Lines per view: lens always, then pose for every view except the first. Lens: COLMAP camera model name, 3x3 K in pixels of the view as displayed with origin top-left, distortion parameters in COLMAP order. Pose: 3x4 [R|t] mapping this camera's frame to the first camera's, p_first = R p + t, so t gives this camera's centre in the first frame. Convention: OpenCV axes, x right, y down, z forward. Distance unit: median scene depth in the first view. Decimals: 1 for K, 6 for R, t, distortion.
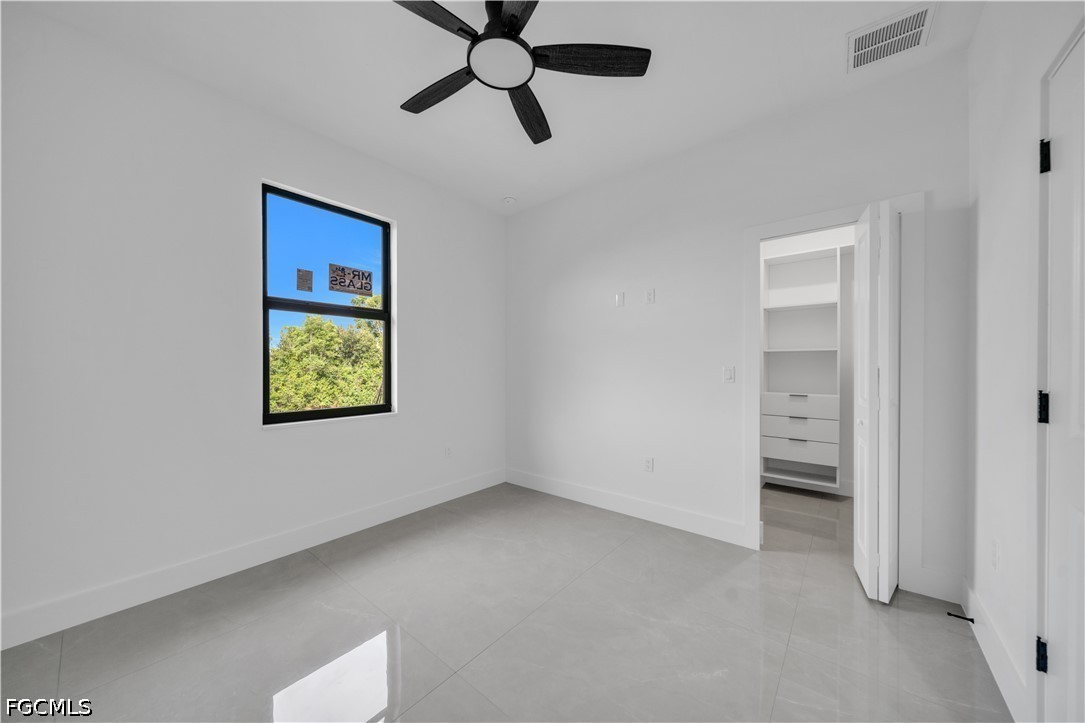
lens RADIAL K [[375.3, 0, 545.3], [0, 375.3, 368.3], [0, 0, 1]] dist [-0.000258, -0.000609]
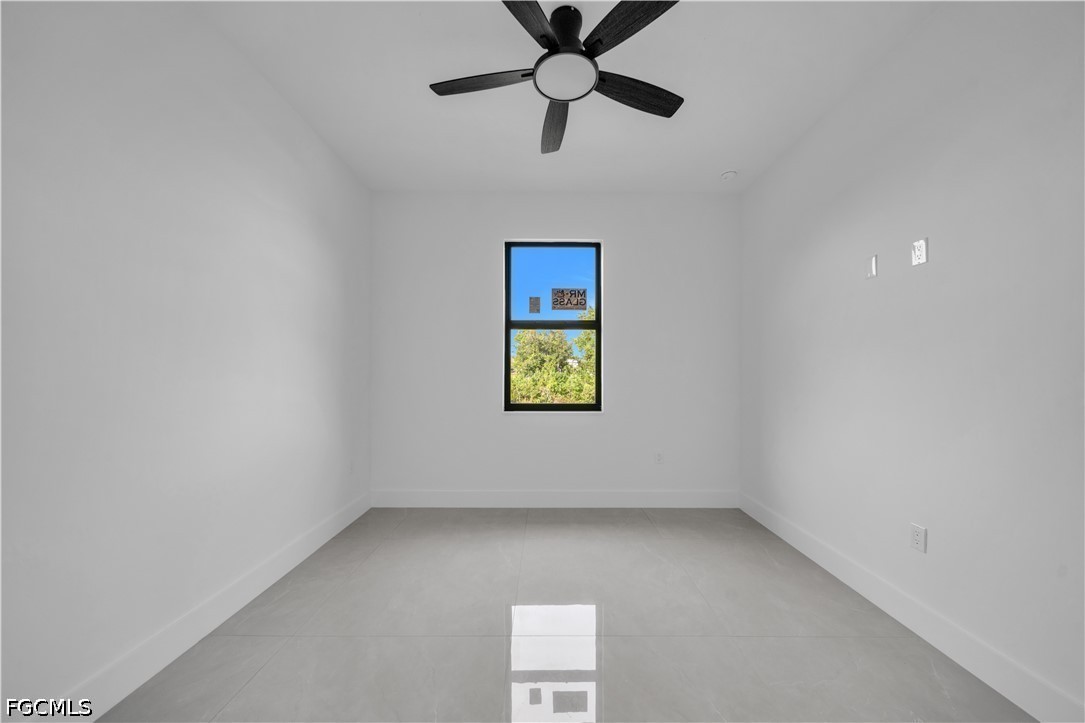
lens RADIAL K [[375.3, 0, 545.3], [0, 375.3, 368.3], [0, 0, 1]] dist [-0.000258, -0.000609]
pose [[0.629749, 0.000092, -0.776799, 0.375721], [-0.006207, 0.999969, -0.004914, -0.004274], [0.776774, 0.007917, 0.629730, 0.180008]]
